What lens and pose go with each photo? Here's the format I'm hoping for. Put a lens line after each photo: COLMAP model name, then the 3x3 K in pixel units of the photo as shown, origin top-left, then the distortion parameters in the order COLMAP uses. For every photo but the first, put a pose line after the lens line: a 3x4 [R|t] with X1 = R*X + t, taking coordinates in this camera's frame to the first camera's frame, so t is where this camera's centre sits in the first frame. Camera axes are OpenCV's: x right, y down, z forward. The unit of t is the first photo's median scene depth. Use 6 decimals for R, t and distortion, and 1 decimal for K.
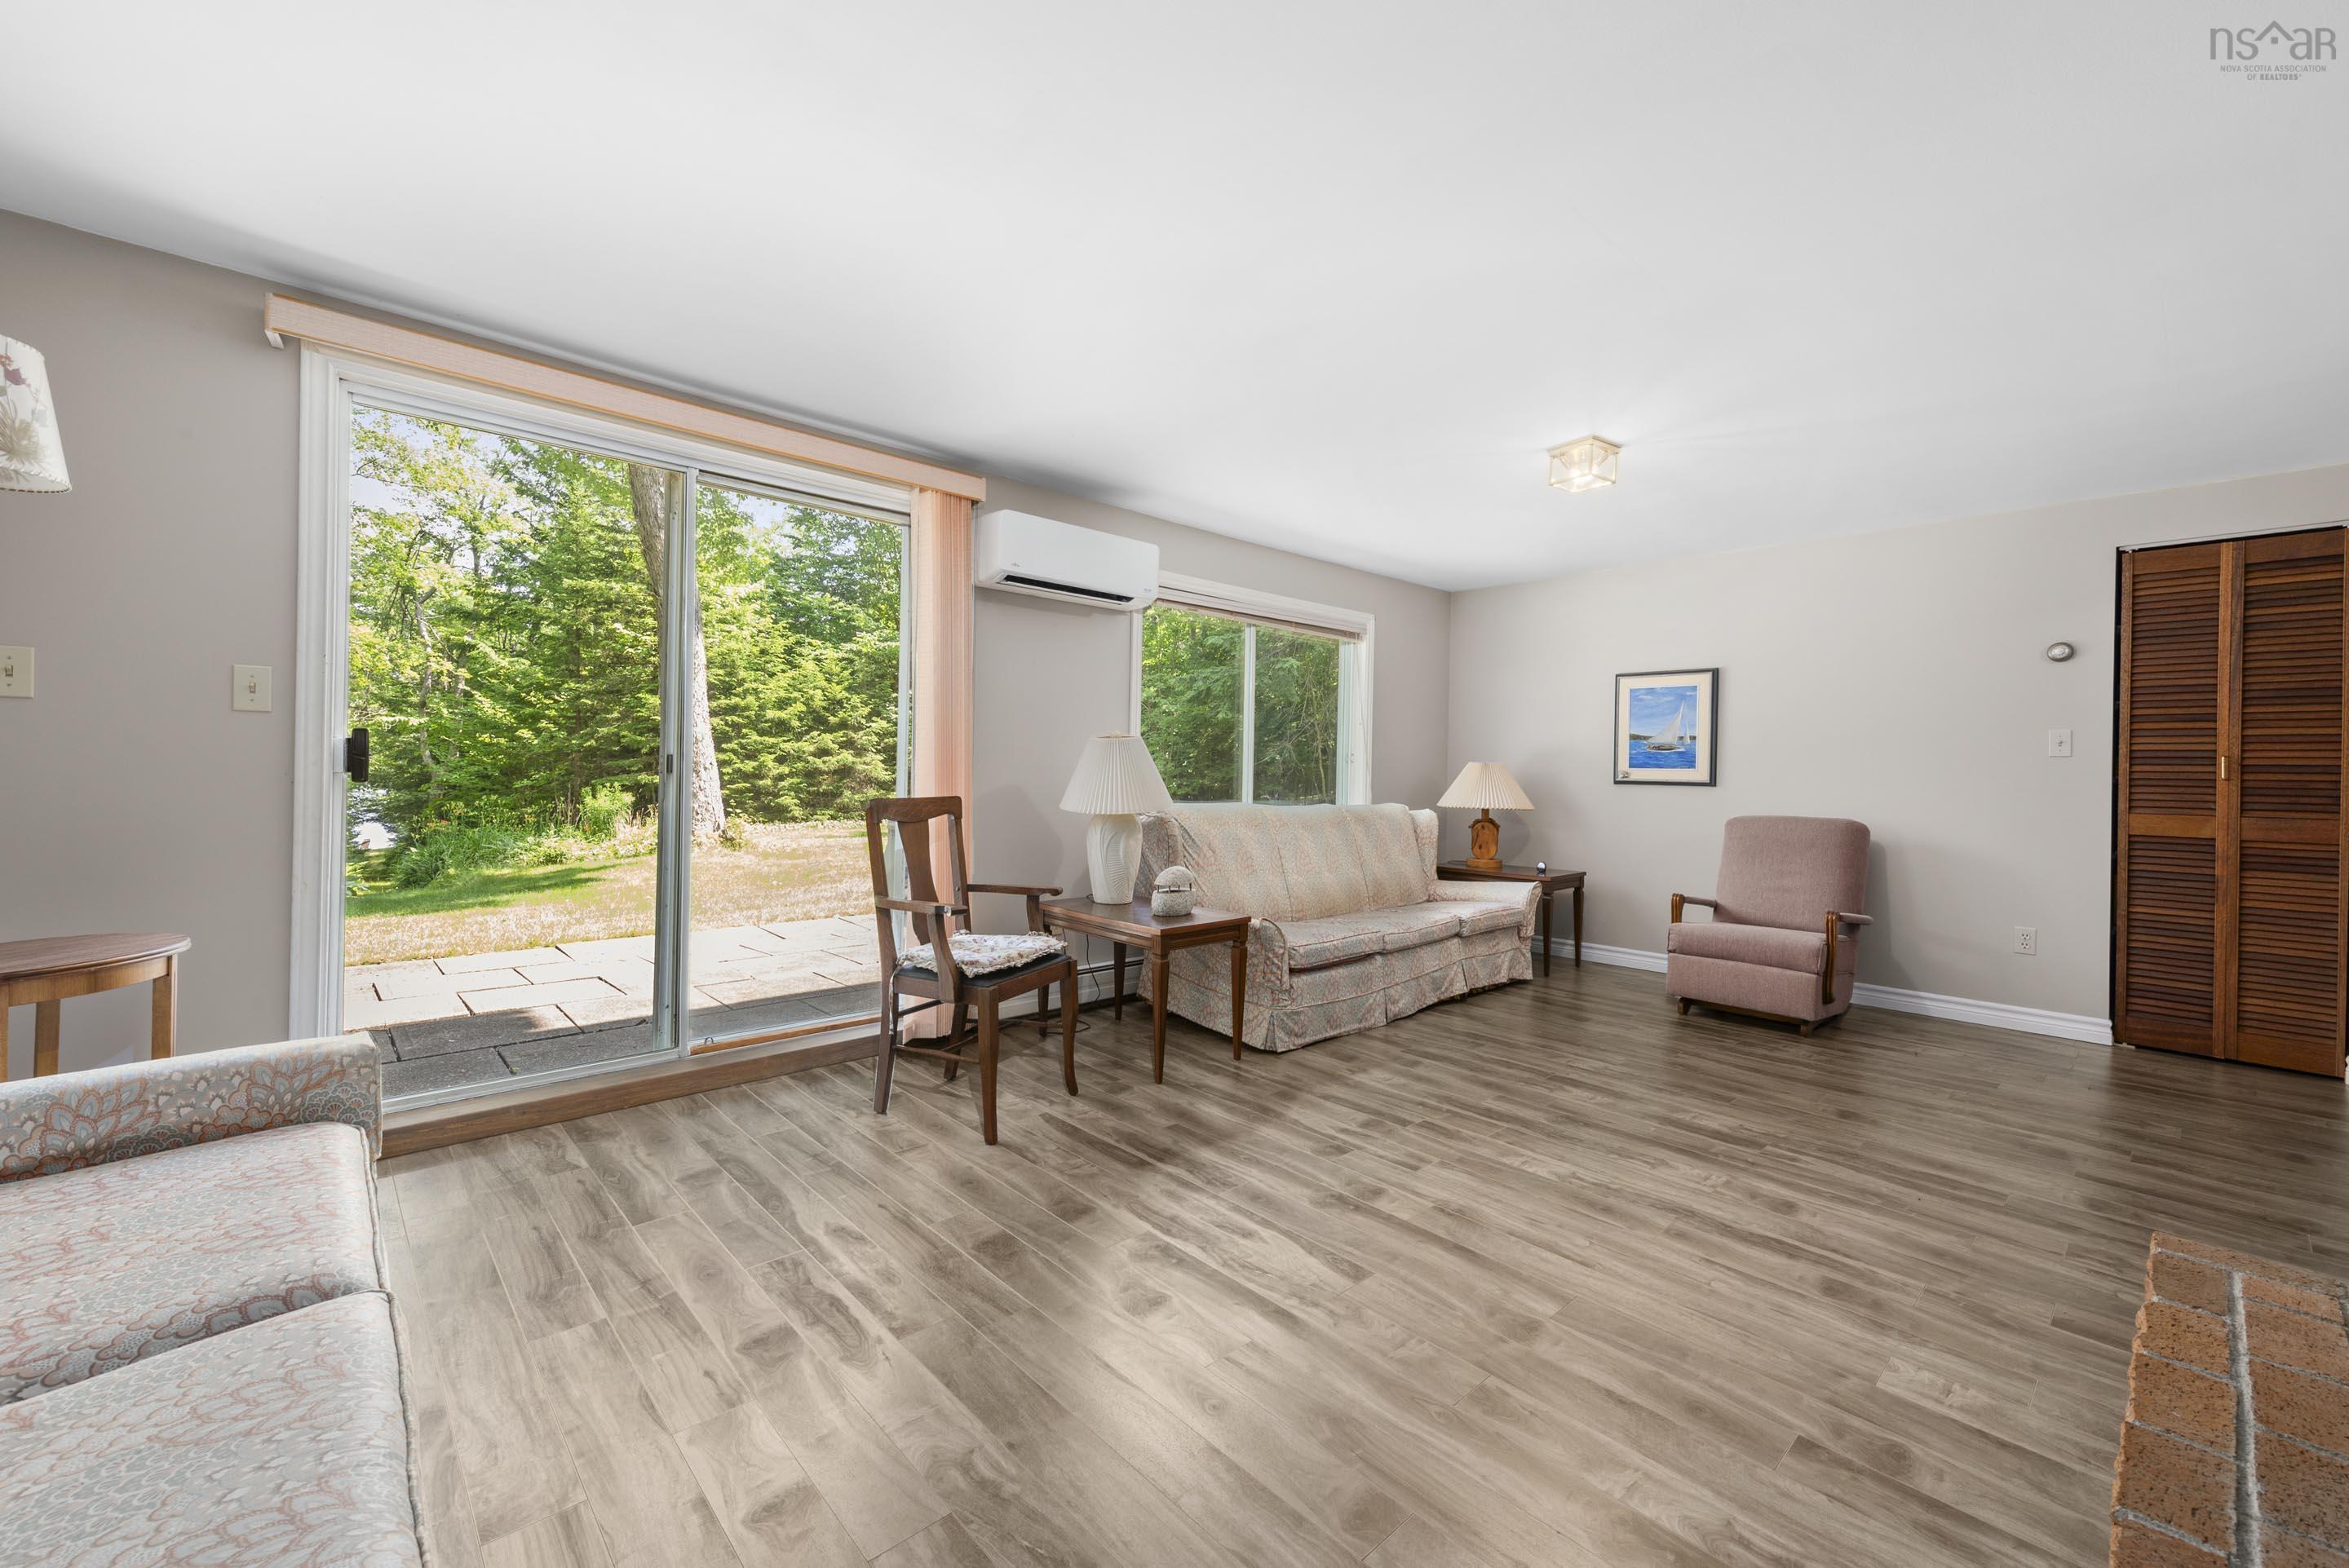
lens RADIAL K [[924.8, 0, 1173.2], [0, 924.8, 777.6], [0, 0, 1]] dist [0.010115, -0.002095]
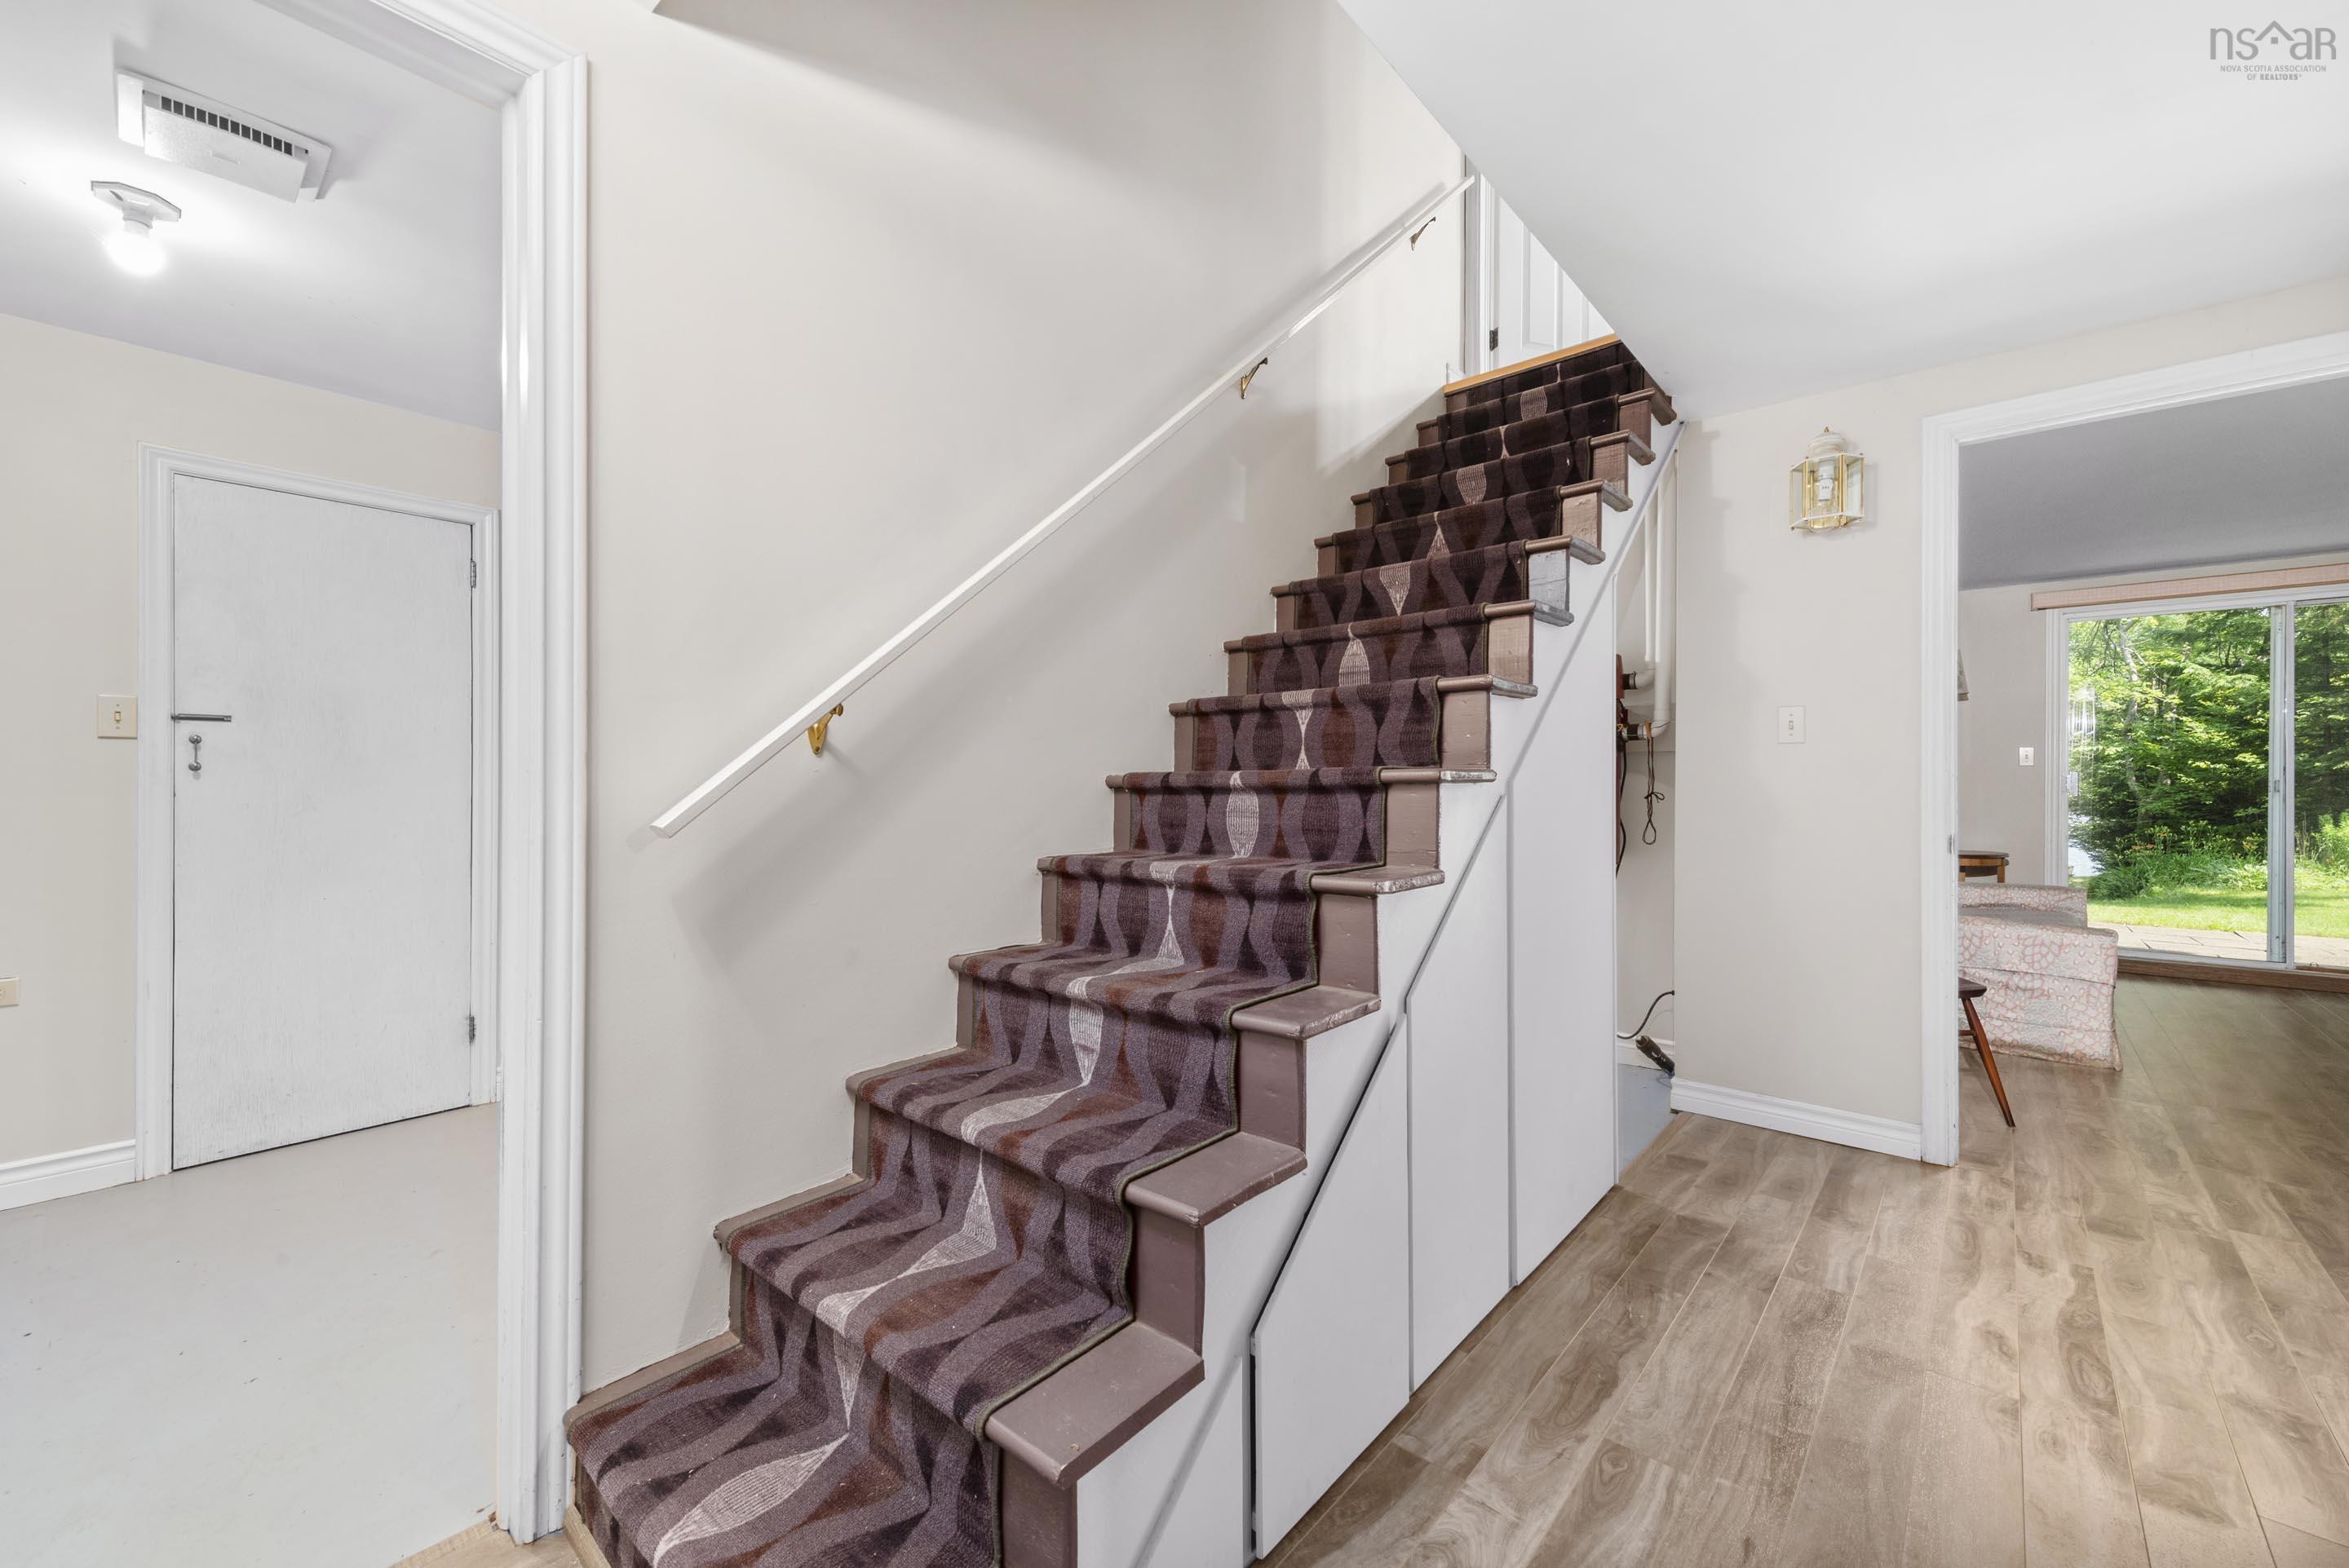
lens RADIAL K [[924.8, 0, 1182.2], [0, 924.8, 786.7], [0, 0, 1]] dist [0.010115, -0.002095]
pose [[0.097090, -0.016756, -0.995135, 0.267696], [-0.003507, 0.999846, -0.017178, 0.003451], [0.995269, 0.005158, 0.097016, -0.320220]]
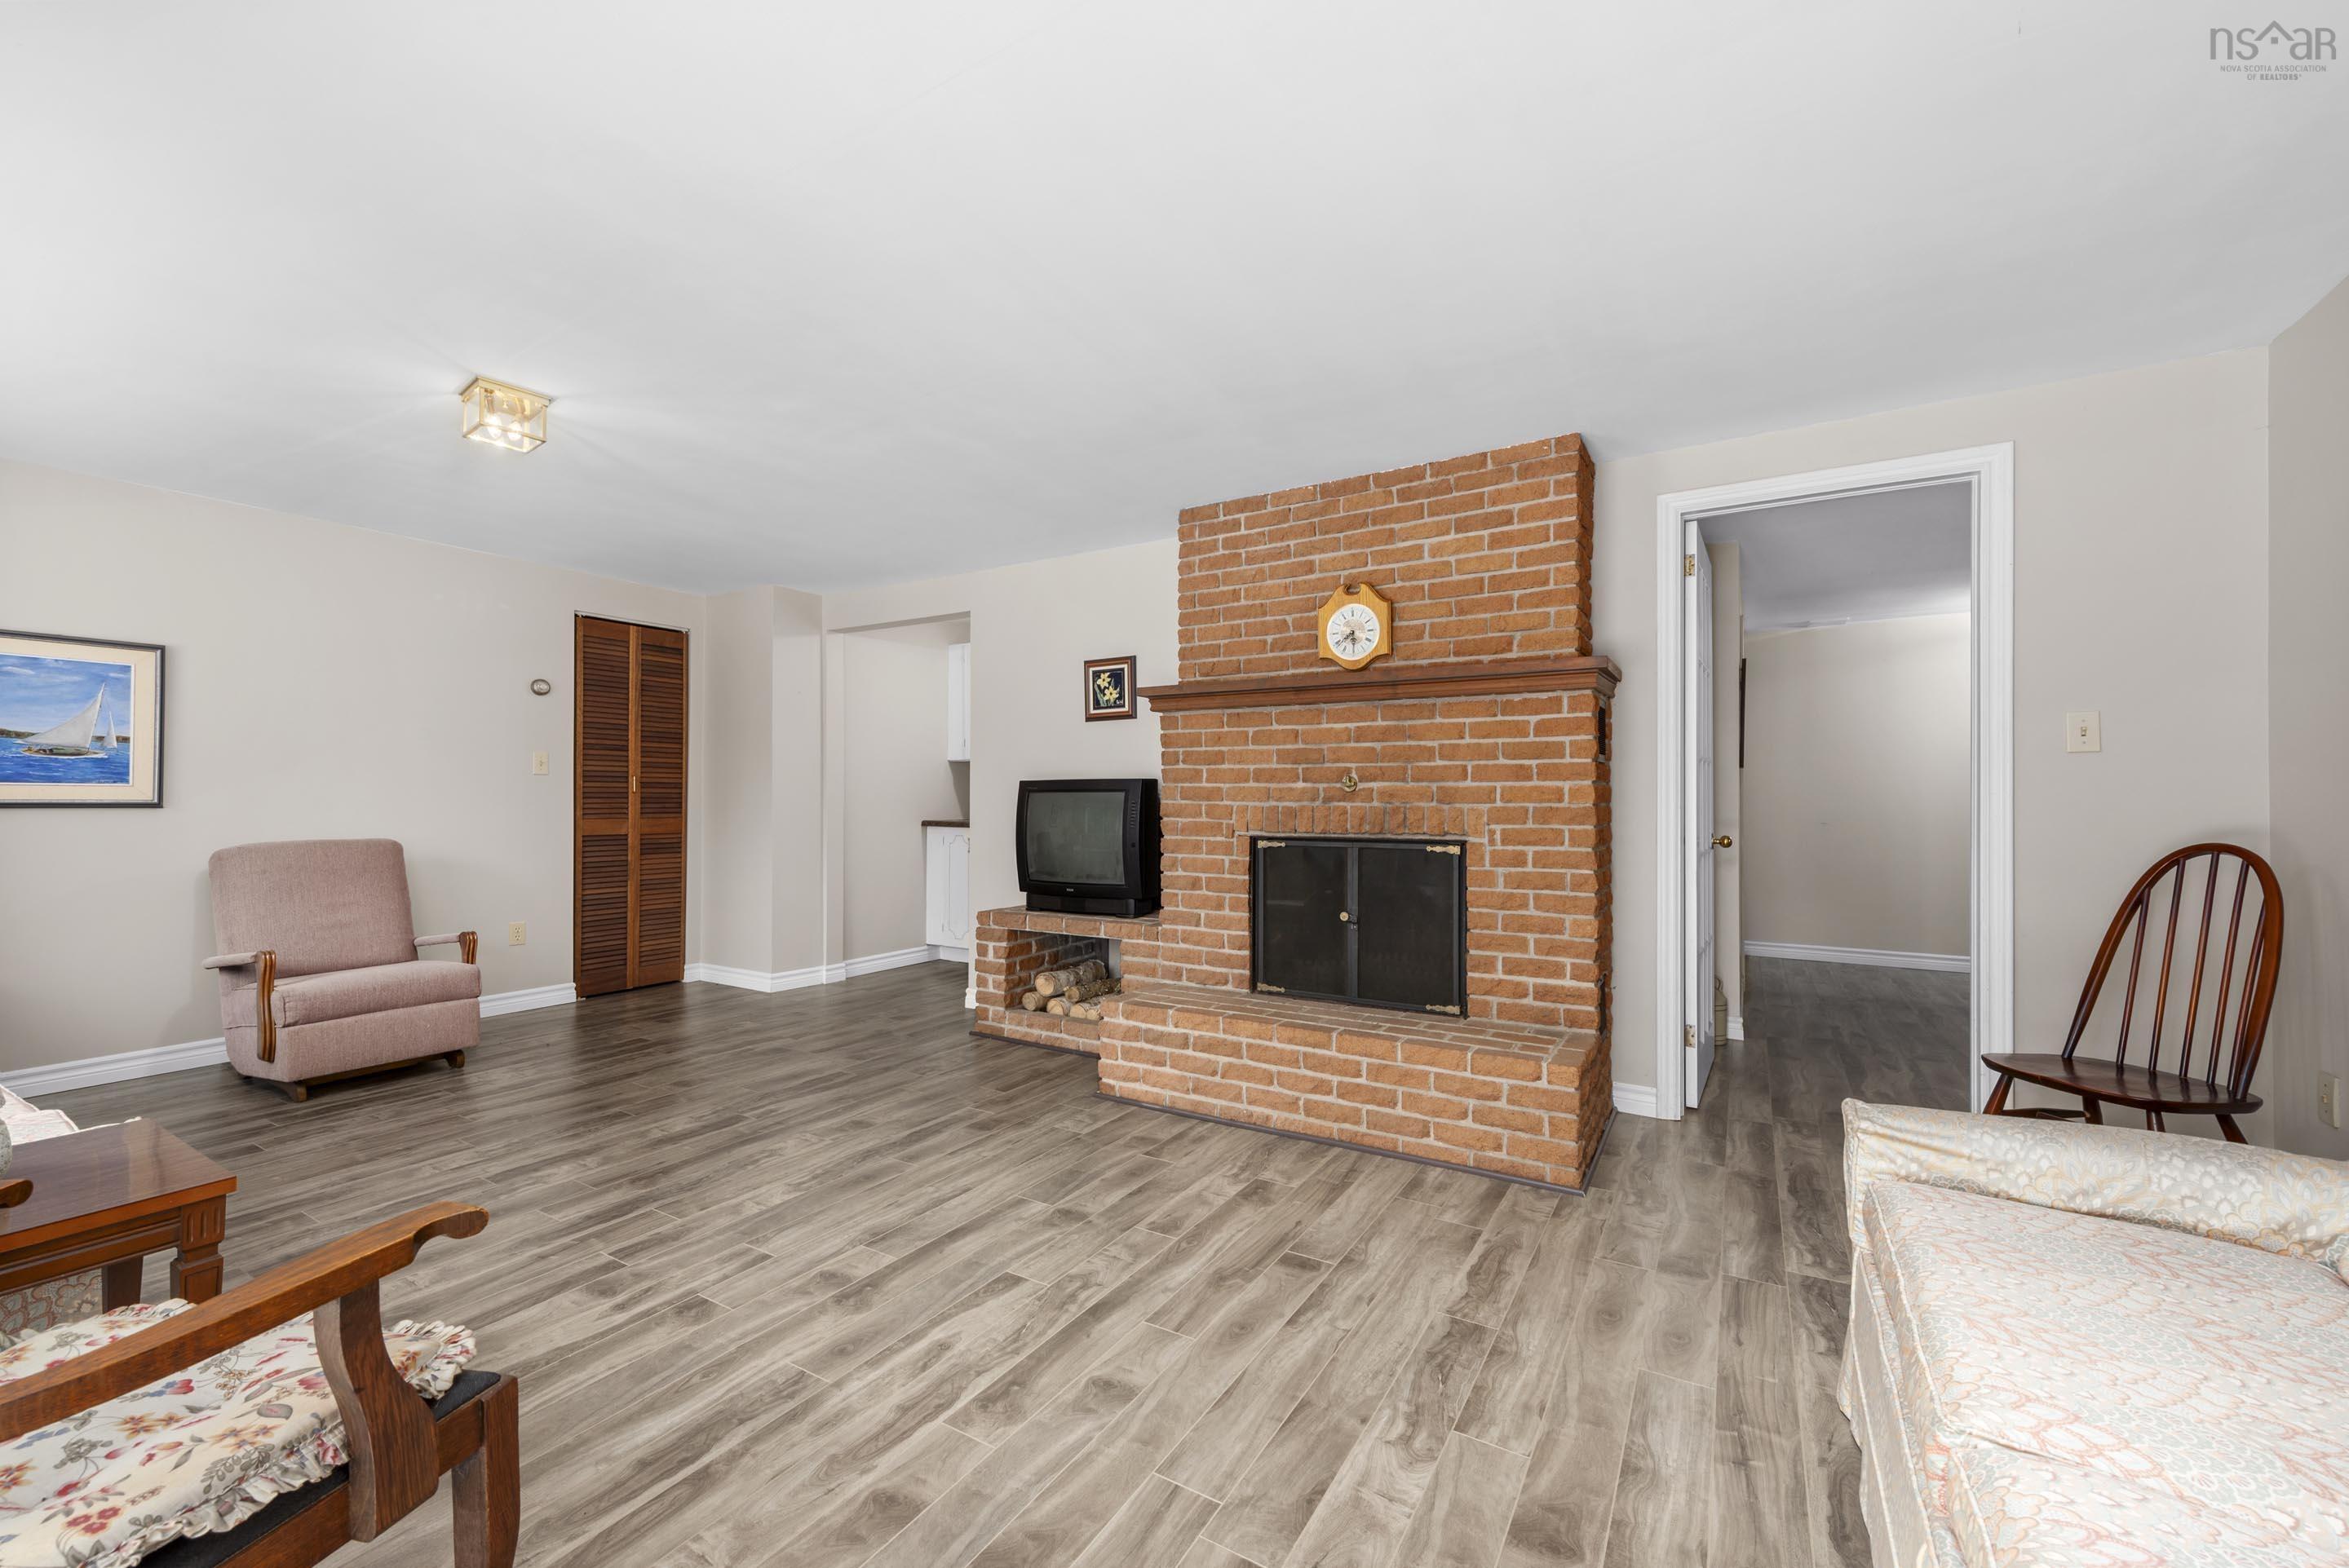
lens RADIAL K [[924.8, 0, 1166.2], [0, 924.8, 787.9], [0, 0, 1]] dist [0.010115, -0.002095]
pose [[-0.263971, -0.006692, 0.964507, -0.525516], [0.001991, 0.999970, 0.007483, -0.015889], [-0.964529, 0.003896, -0.263950, 0.682465]]
